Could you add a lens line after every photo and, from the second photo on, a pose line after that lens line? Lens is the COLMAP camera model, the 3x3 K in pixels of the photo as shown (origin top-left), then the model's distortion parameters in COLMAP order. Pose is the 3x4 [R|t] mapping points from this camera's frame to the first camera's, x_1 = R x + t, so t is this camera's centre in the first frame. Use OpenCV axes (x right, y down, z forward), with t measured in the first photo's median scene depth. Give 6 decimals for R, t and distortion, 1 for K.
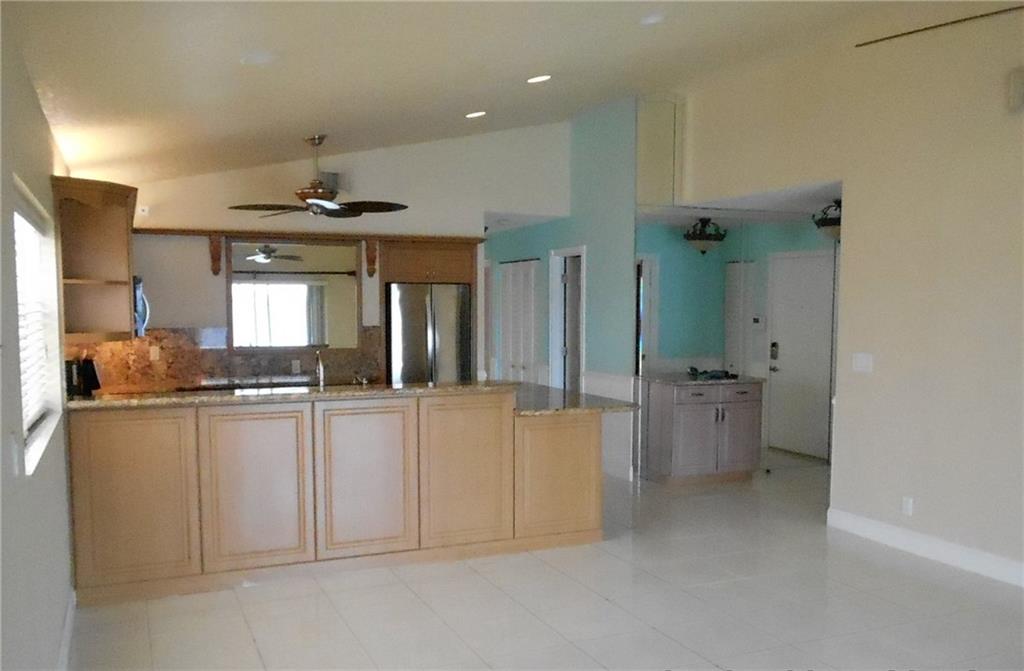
lens RADIAL K [[899.6, 0, 515.0], [0, 899.6, 376.7], [0, 0, 1]] dist [-0.007120, -0.005231]
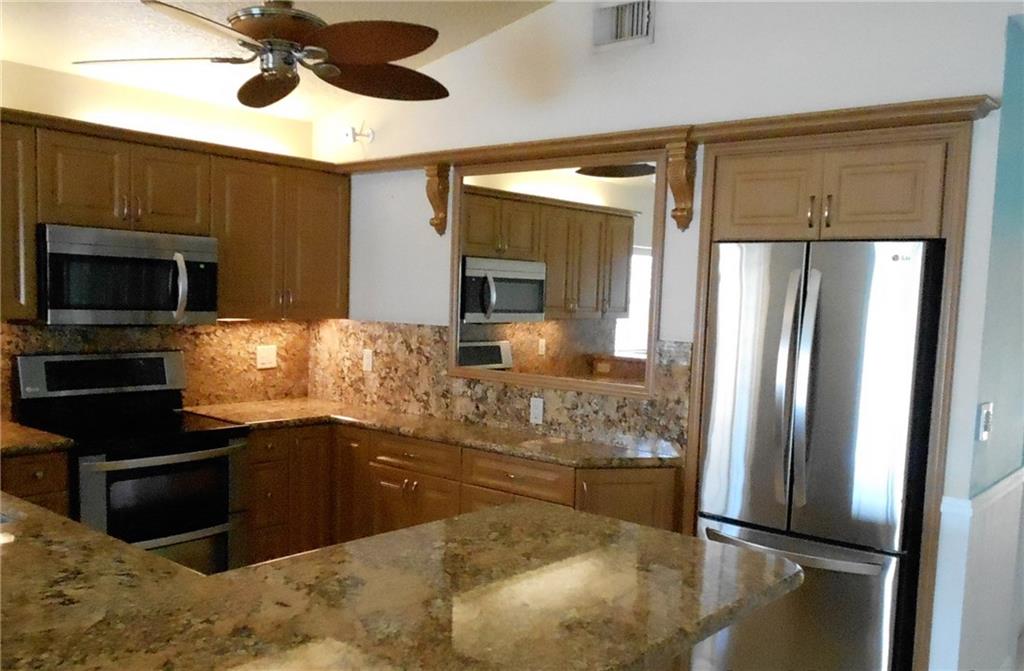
lens RADIAL K [[899.6, 0, 515.0], [0, 899.6, 376.7], [0, 0, 1]] dist [-0.007120, -0.005231]
pose [[0.438077, 0.097270, -0.893659, 0.215495], [-0.106129, 0.992772, 0.056033, -0.060830], [0.892651, 0.070296, 0.445234, 0.802725]]
